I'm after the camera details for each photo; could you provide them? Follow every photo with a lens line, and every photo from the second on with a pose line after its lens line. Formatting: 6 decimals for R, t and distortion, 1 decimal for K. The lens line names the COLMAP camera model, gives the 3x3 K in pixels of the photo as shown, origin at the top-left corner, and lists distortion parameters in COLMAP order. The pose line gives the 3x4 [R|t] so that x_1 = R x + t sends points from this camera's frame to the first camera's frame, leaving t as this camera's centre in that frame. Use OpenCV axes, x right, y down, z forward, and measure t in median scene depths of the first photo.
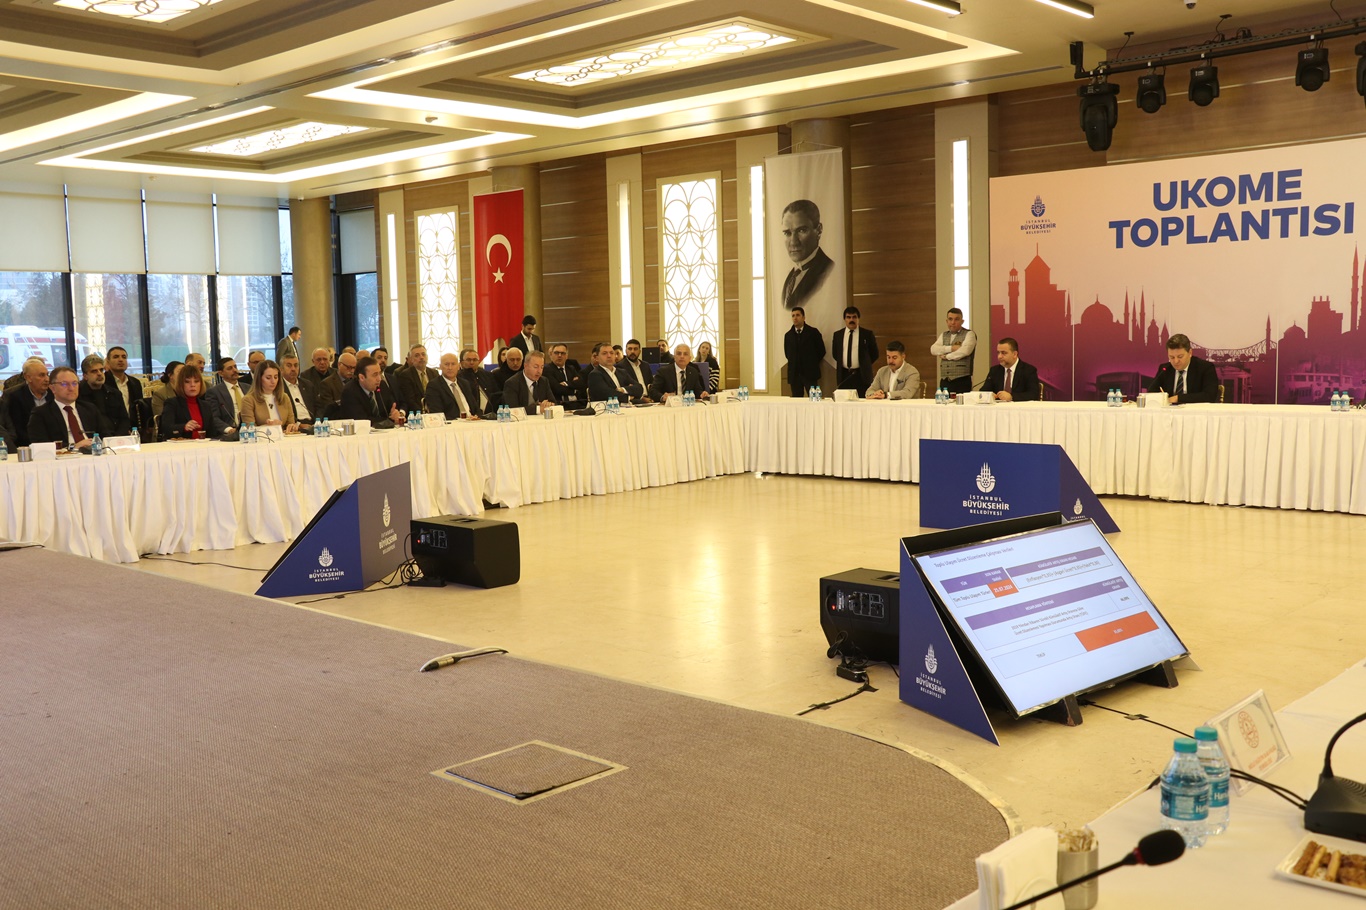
lens RADIAL K [[1349.5, 0, 683.0], [0, 1349.5, 455.0], [0, 0, 1]] dist [-0.112766, 0.266955]
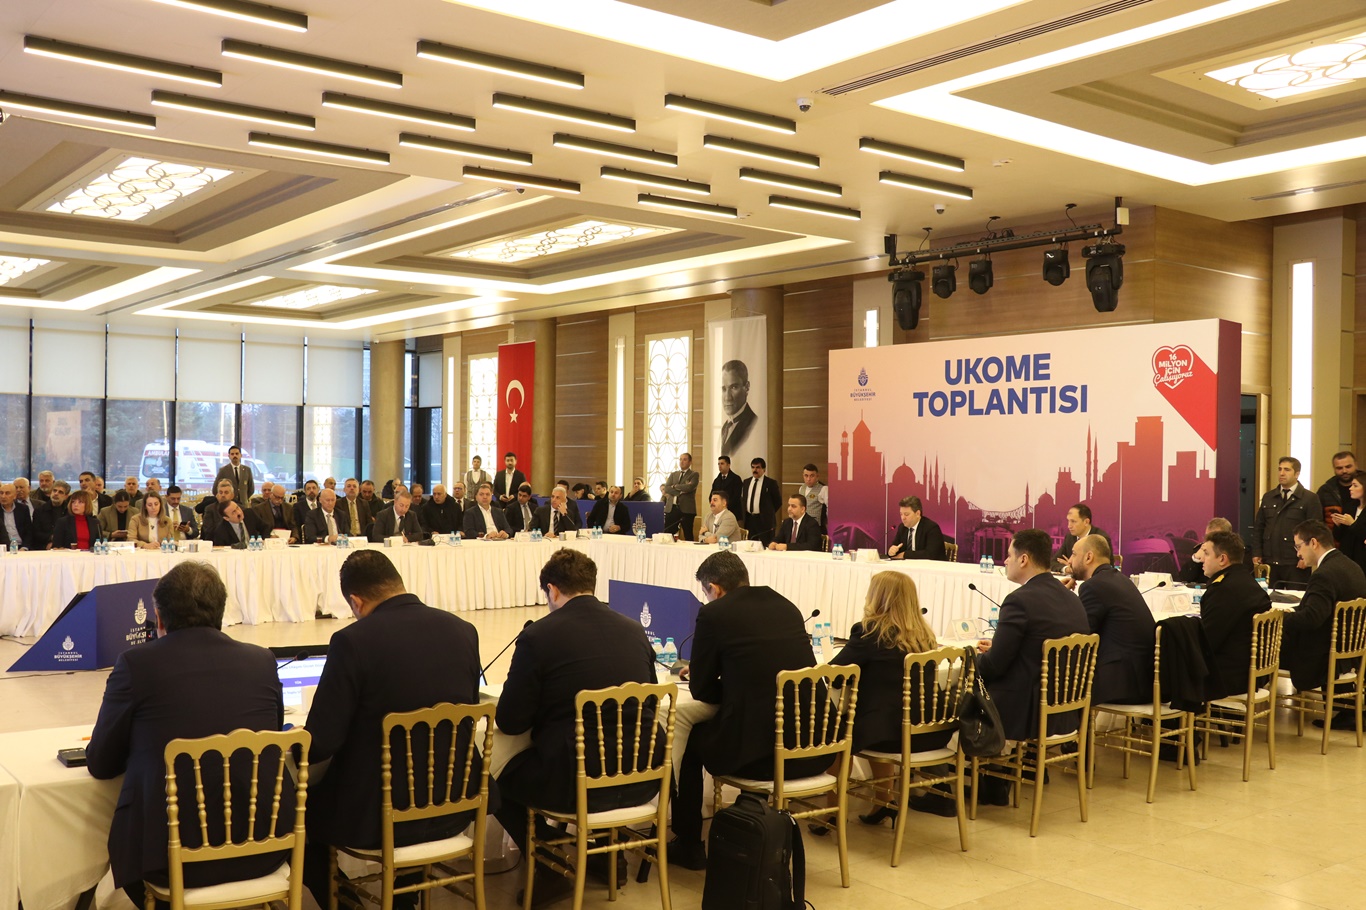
lens RADIAL K [[1349.5, 0, 683.0], [0, 1349.5, 455.0], [0, 0, 1]] dist [-0.112766, 0.266955]
pose [[0.984473, 0.034348, -0.172144, 0.322951], [-0.050307, 0.994740, -0.089222, -0.013044], [0.168174, 0.096497, 0.981023, -0.128011]]
